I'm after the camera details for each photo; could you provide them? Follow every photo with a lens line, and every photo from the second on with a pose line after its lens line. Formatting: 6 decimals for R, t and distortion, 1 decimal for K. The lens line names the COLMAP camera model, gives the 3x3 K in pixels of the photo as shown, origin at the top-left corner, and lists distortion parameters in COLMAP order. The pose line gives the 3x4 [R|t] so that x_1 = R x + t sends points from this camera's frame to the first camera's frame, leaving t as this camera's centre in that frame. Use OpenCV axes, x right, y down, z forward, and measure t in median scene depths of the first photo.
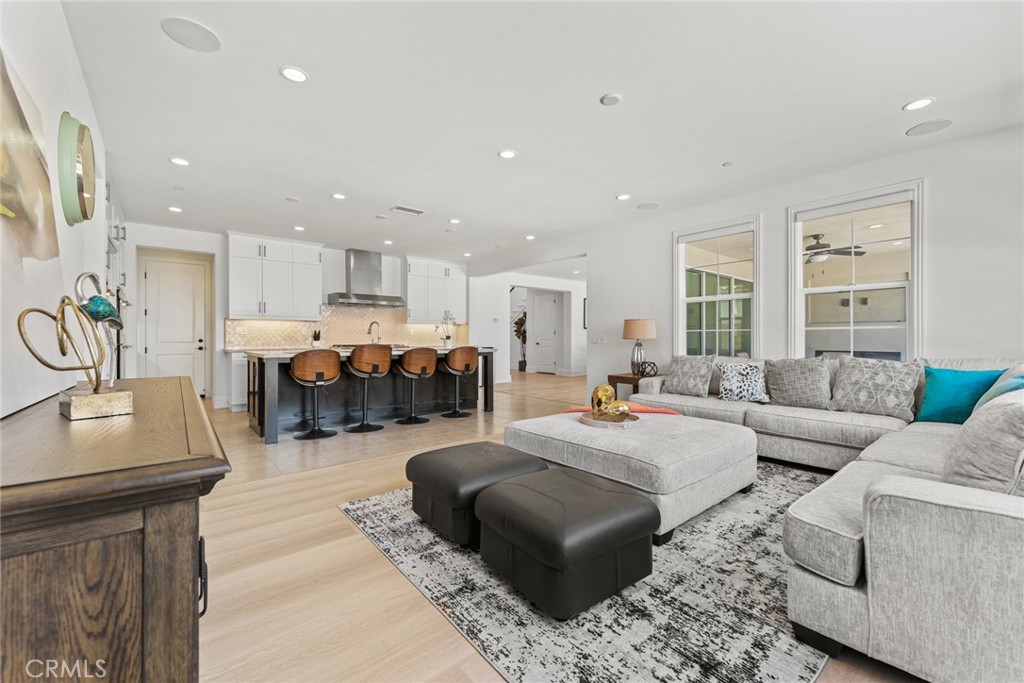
lens RADIAL K [[408.4, 0, 515.5], [0, 408.4, 336.9], [0, 0, 1]] dist [0.002803, -0.000606]
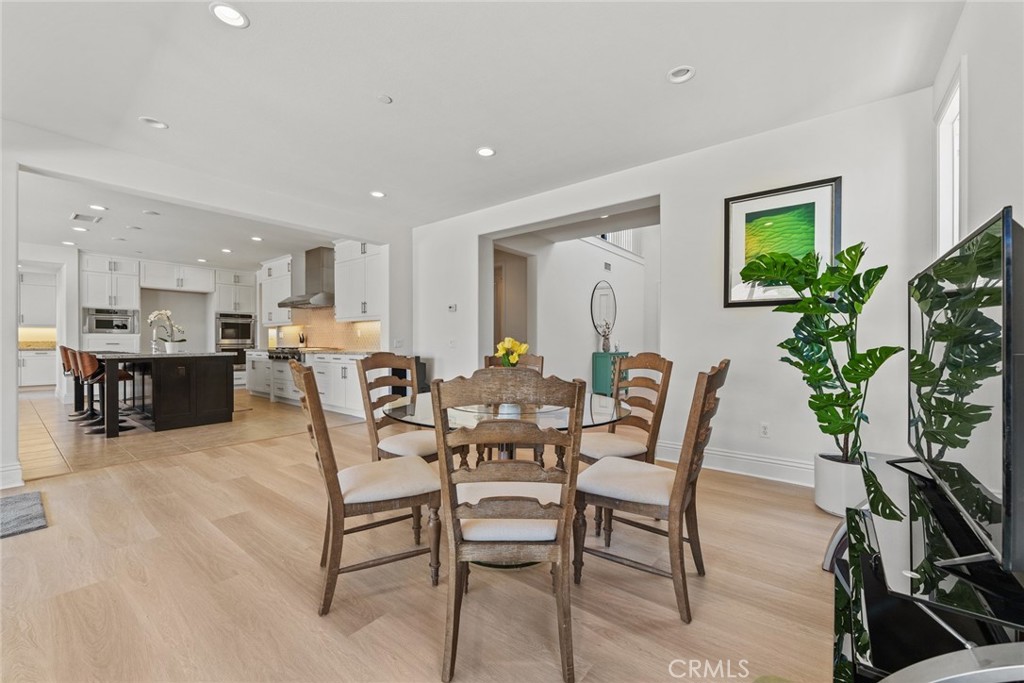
lens RADIAL K [[408.4, 0, 510.2], [0, 408.4, 343.6], [0, 0, 1]] dist [0.002803, -0.000606]
pose [[0.198398, 0.007729, -0.980091, 0.684552], [0.003839, 0.999955, 0.008663, 0.003424], [0.980114, -0.005481, 0.198360, 1.302648]]
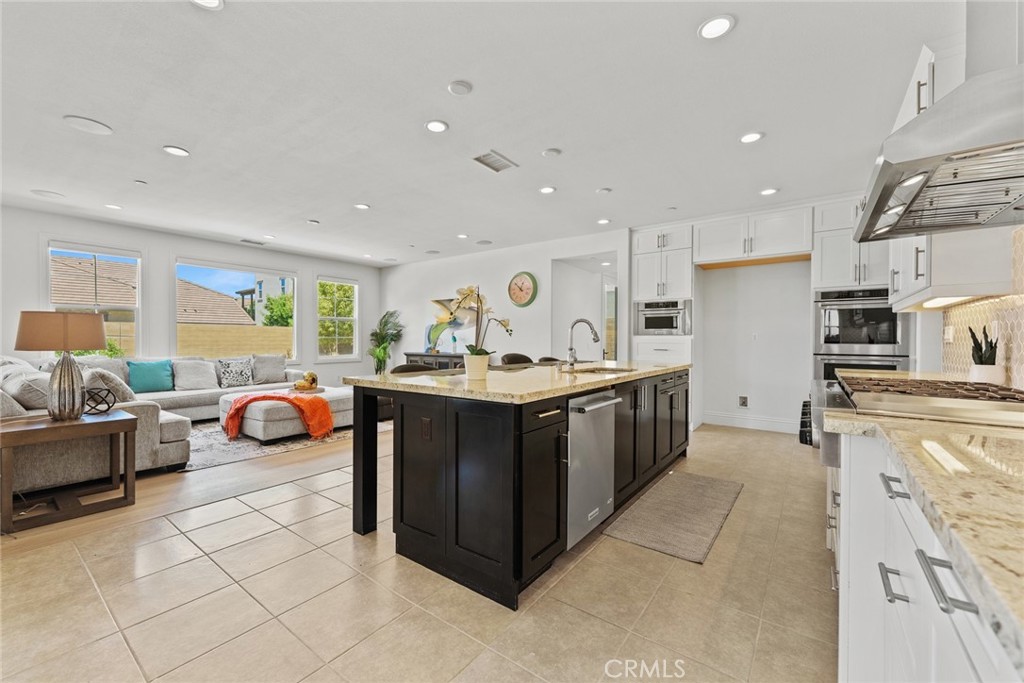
lens RADIAL K [[408.4, 0, 509.3], [0, 408.4, 342.3], [0, 0, 1]] dist [0.002803, -0.000606]
pose [[-0.974129, -0.001099, -0.225991, -0.095684], [-0.001617, 0.999996, 0.002107, -0.006197], [0.225988, 0.002418, -0.974127, 1.179102]]
